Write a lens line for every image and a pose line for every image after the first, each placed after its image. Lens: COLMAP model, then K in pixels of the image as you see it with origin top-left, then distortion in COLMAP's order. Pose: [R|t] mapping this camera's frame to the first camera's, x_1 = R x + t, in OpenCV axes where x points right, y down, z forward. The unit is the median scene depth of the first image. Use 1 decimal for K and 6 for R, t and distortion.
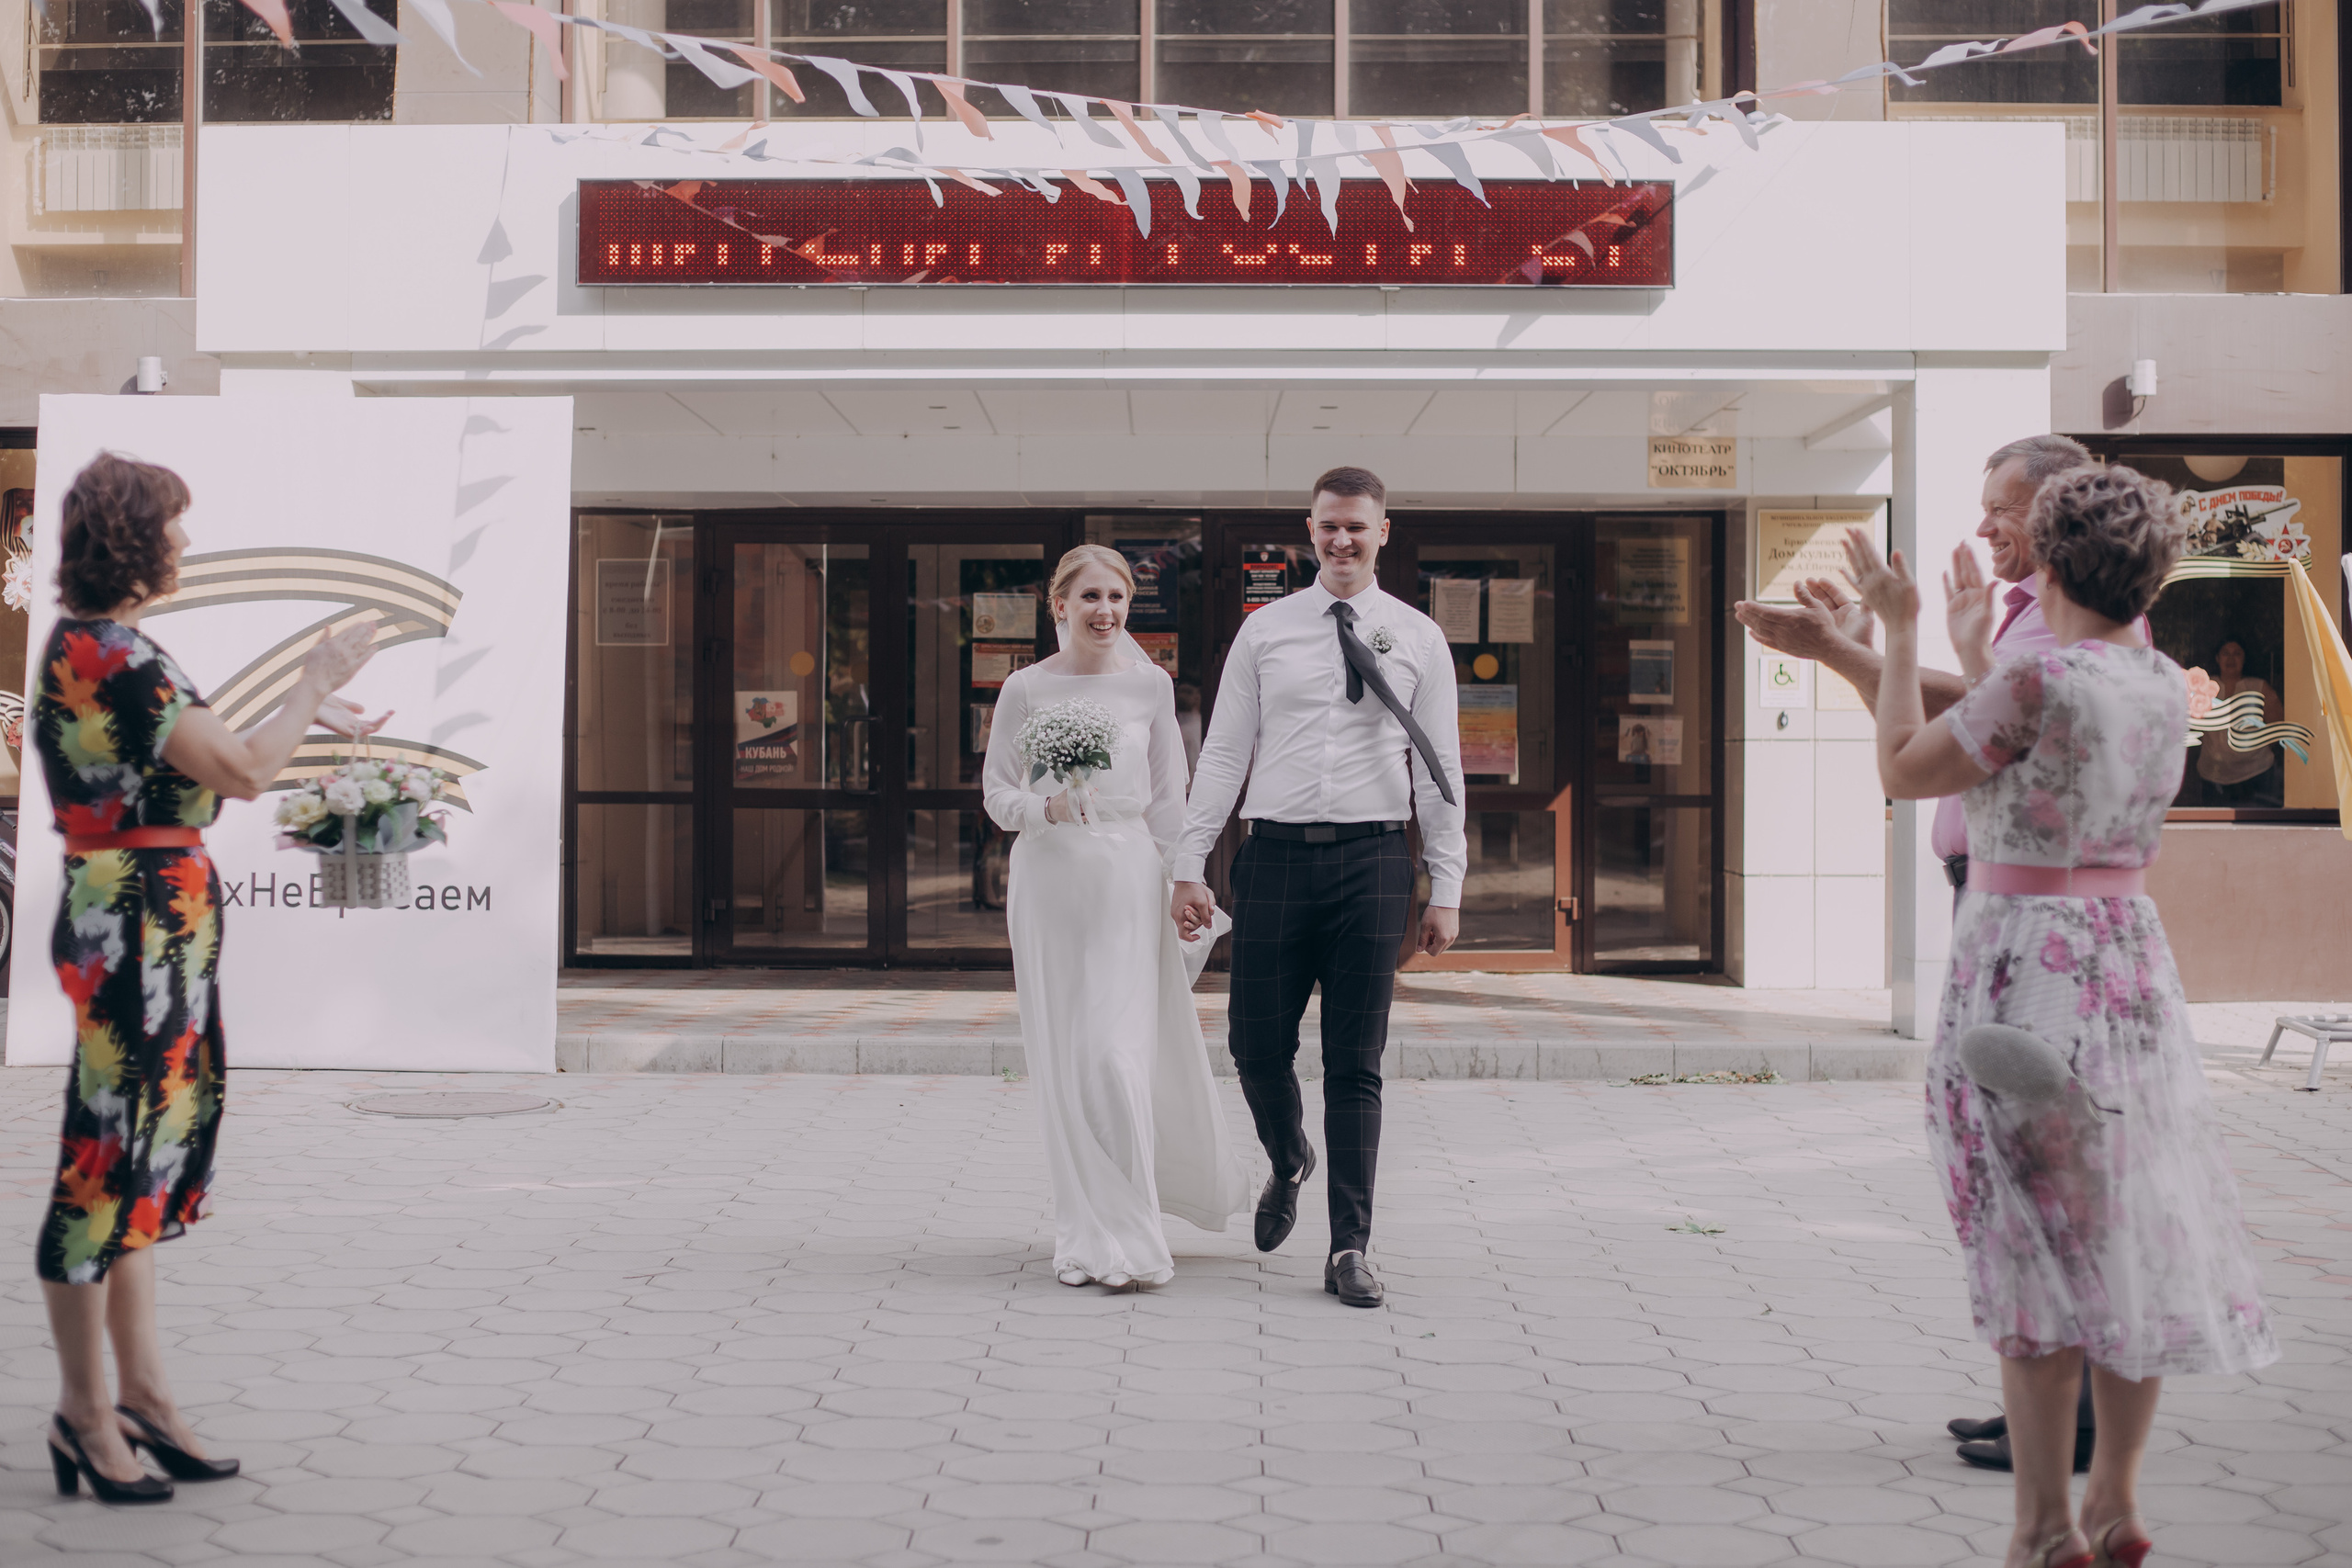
lens RADIAL K [[3414.8, 0, 1173.7], [0, 3414.8, 751.7], [0, 0, 1]] dist [-0.098444, -0.050953]
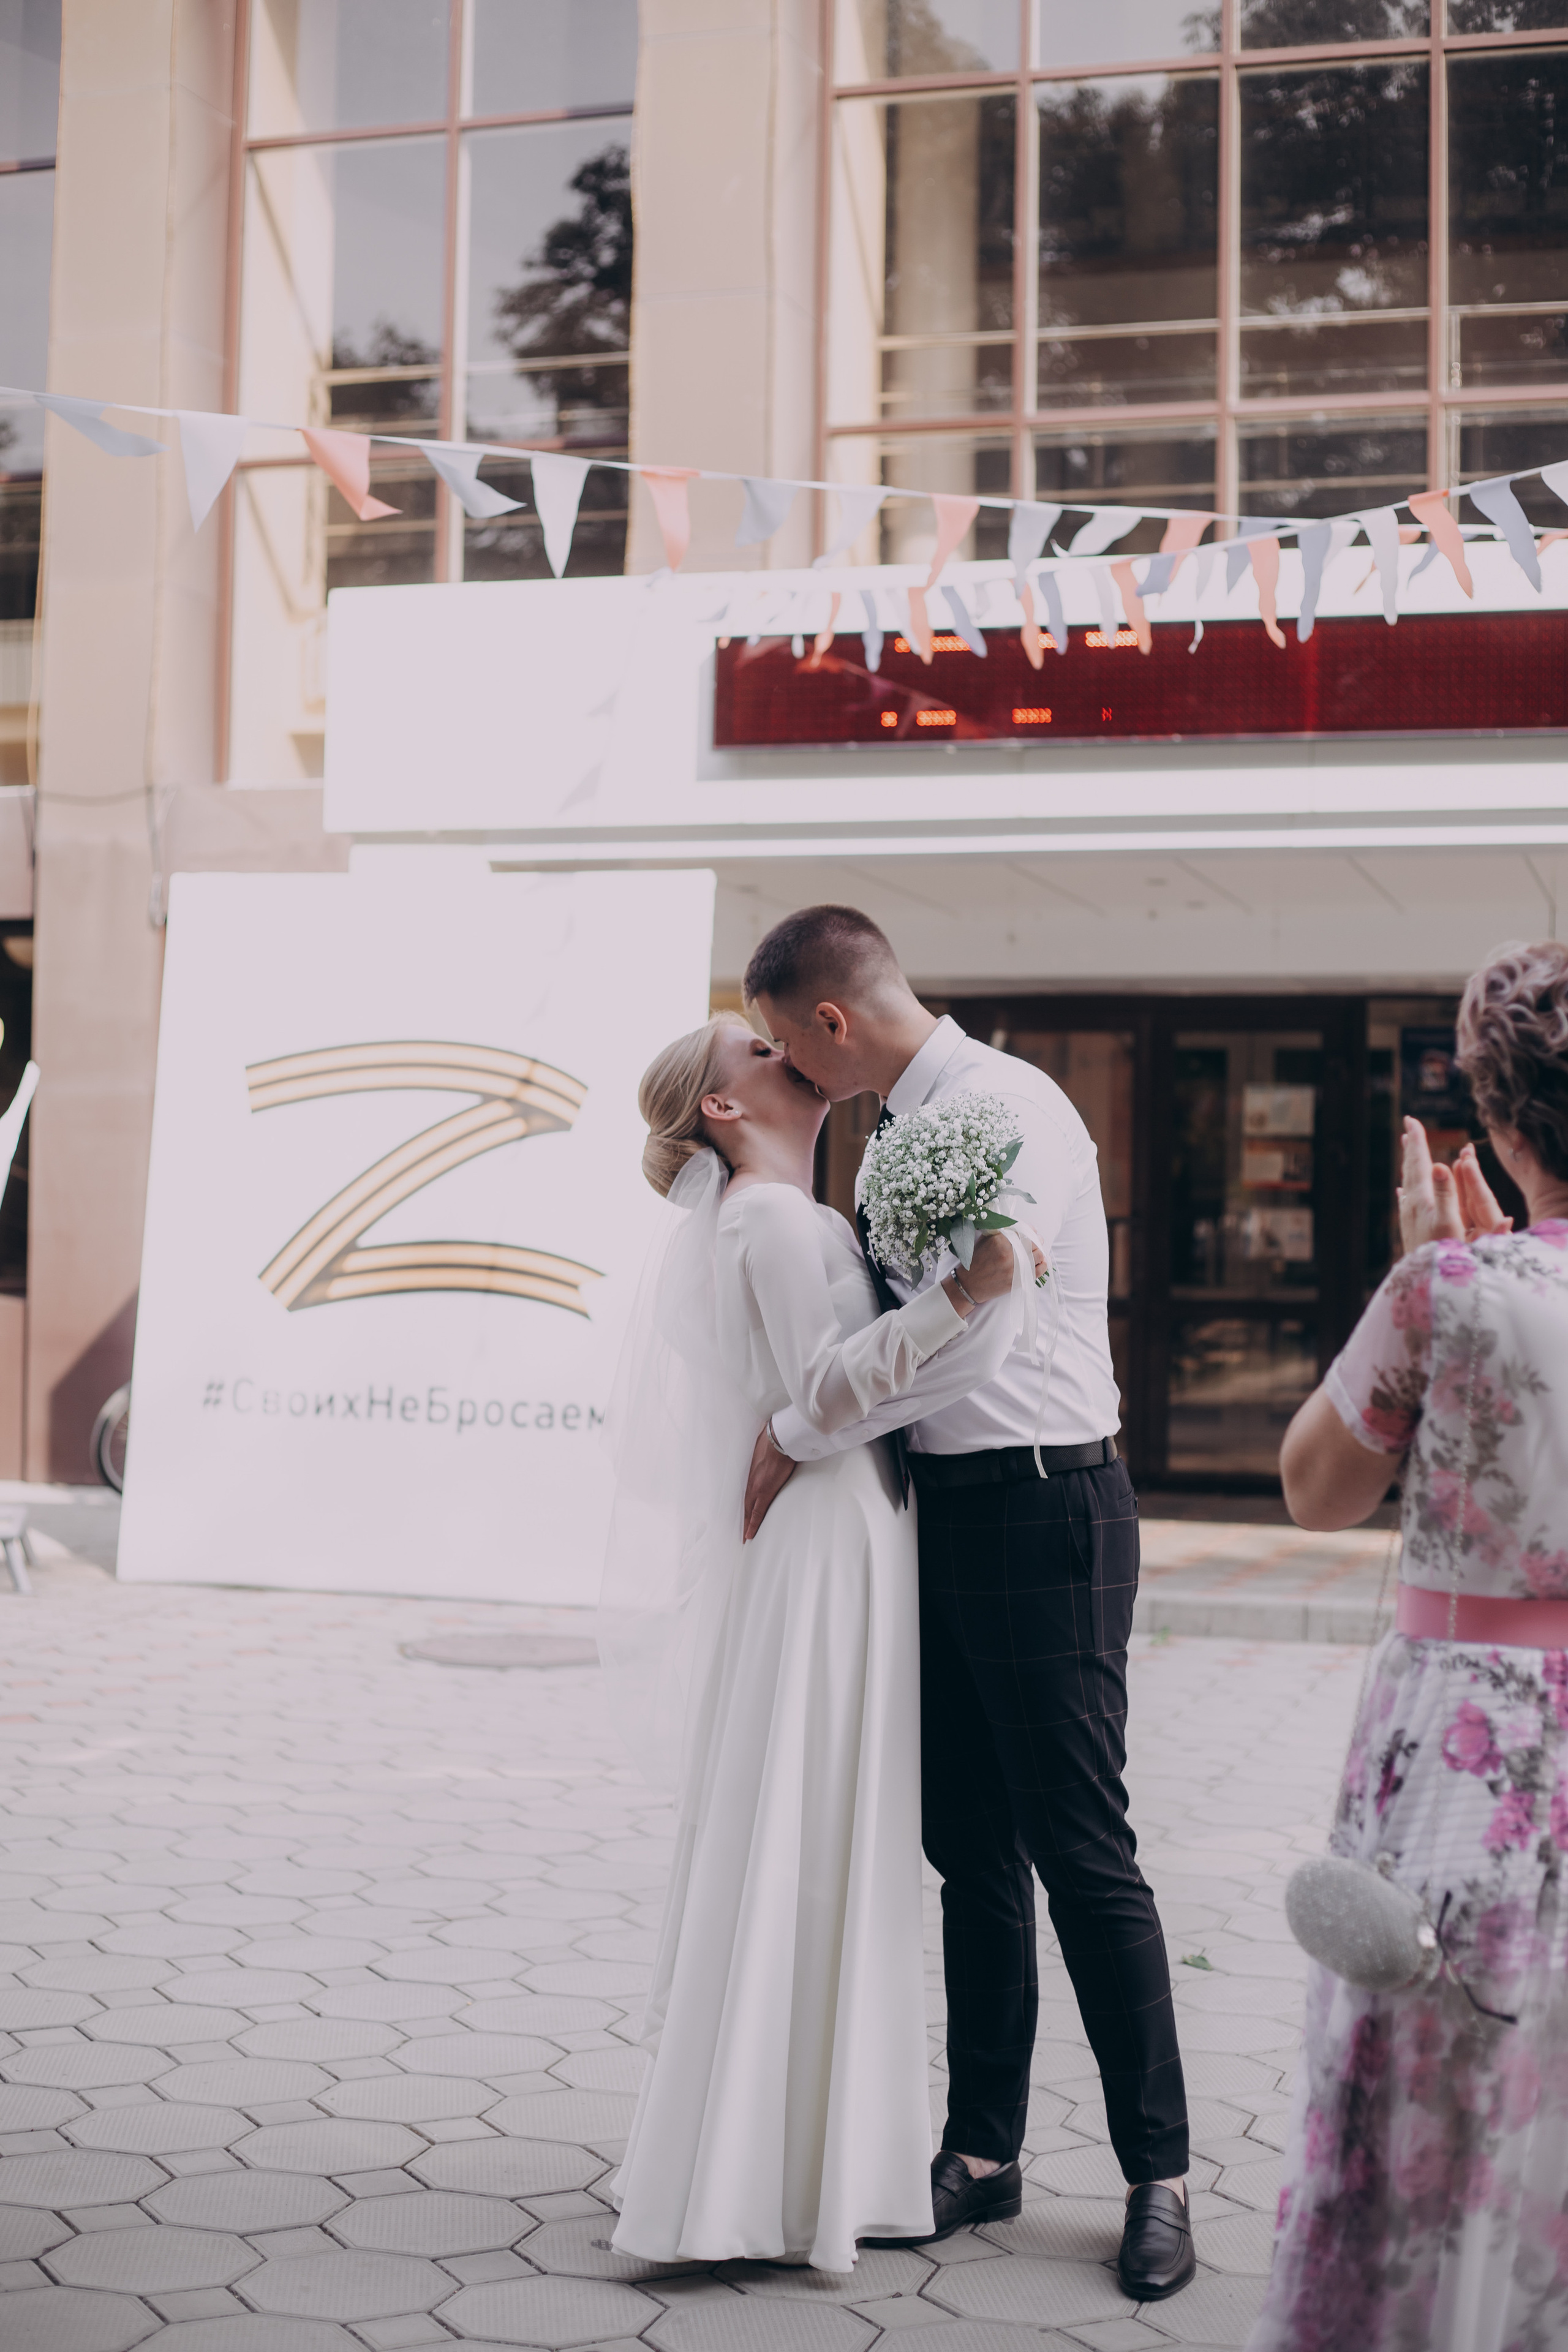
lens RADIAL K [[3415.2, 0, 784.0], [0, 3415.2, 1176.0], [0, 0, 1]] dist [-0.098444, -0.050953]
pose [[0.963011, 0.008055, -0.269343, 0.089209], [-0.012719, 0.999798, -0.015577, -0.008342], [0.269163, 0.018427, 0.962918, 0.120984]]
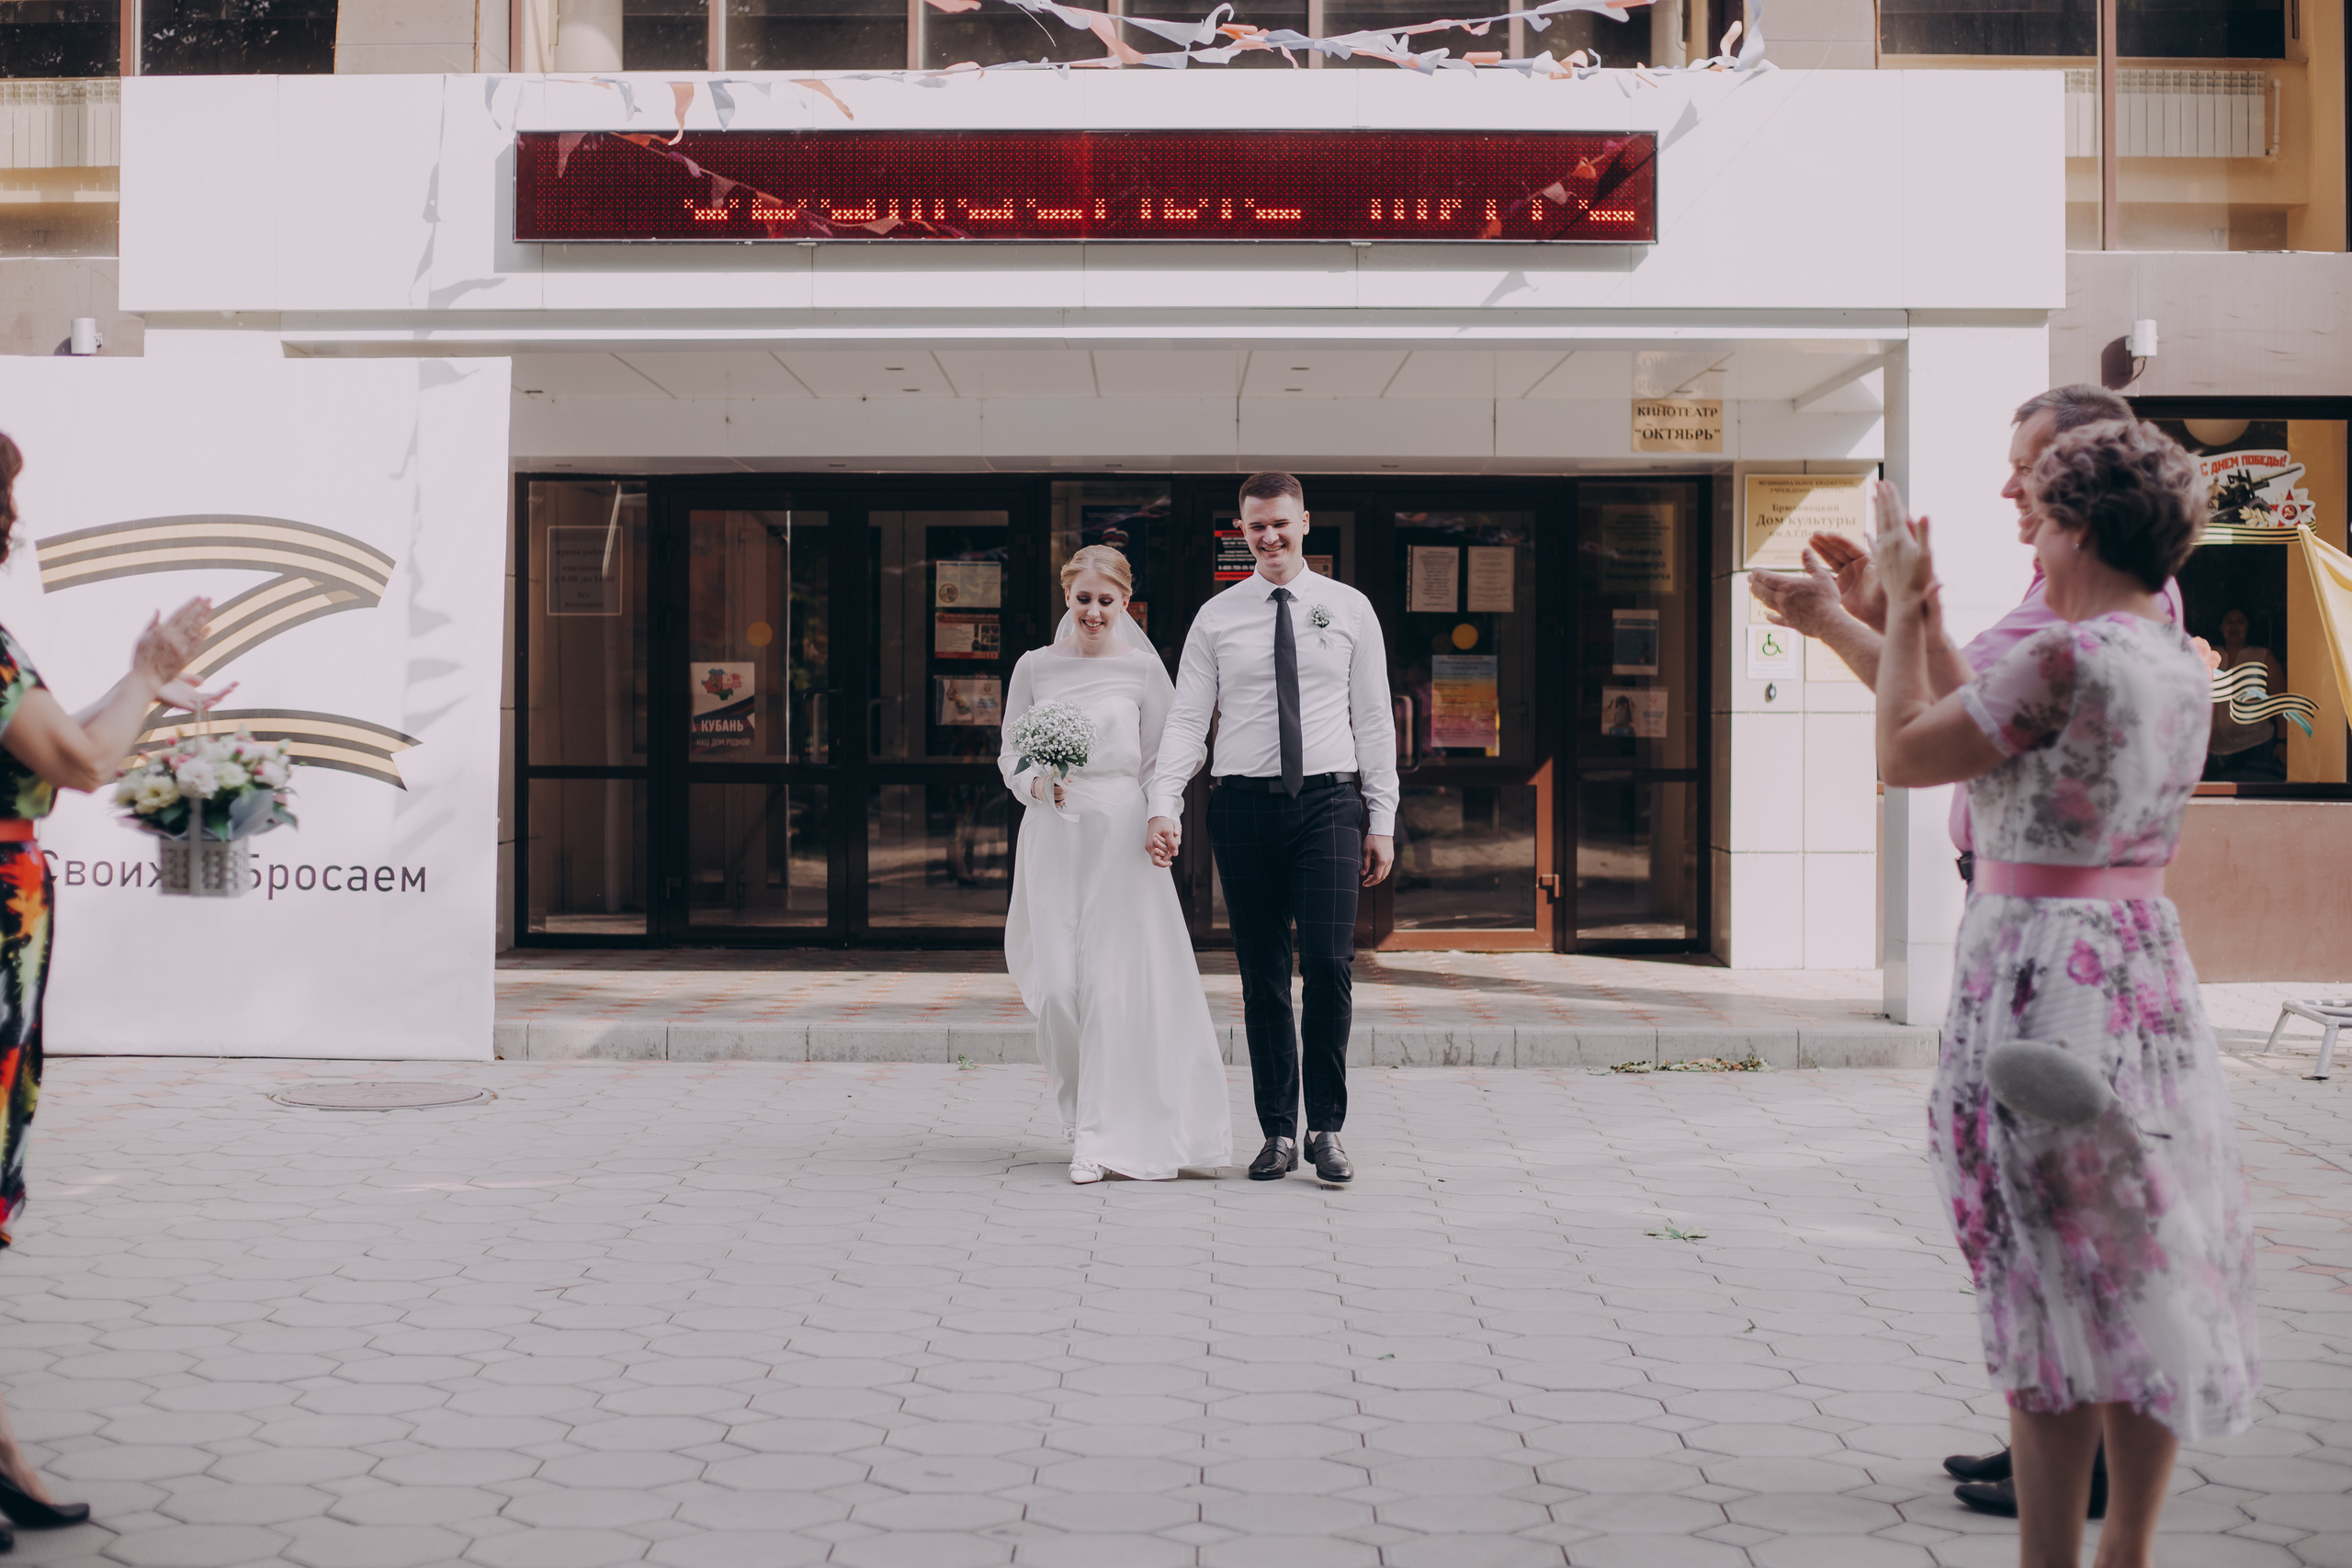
lens RADIAL K [[3424.3, 0, 1176.0], [0, 3424.3, 784.0], [0, 0, 1]] dist [-0.113454, 0.022879]
pose [[0.999988, -0.000875, 0.004753, 0.006376], [0.000789, 0.999835, 0.018139, -0.001017], [-0.004768, -0.018135, 0.999824, 0.036869]]
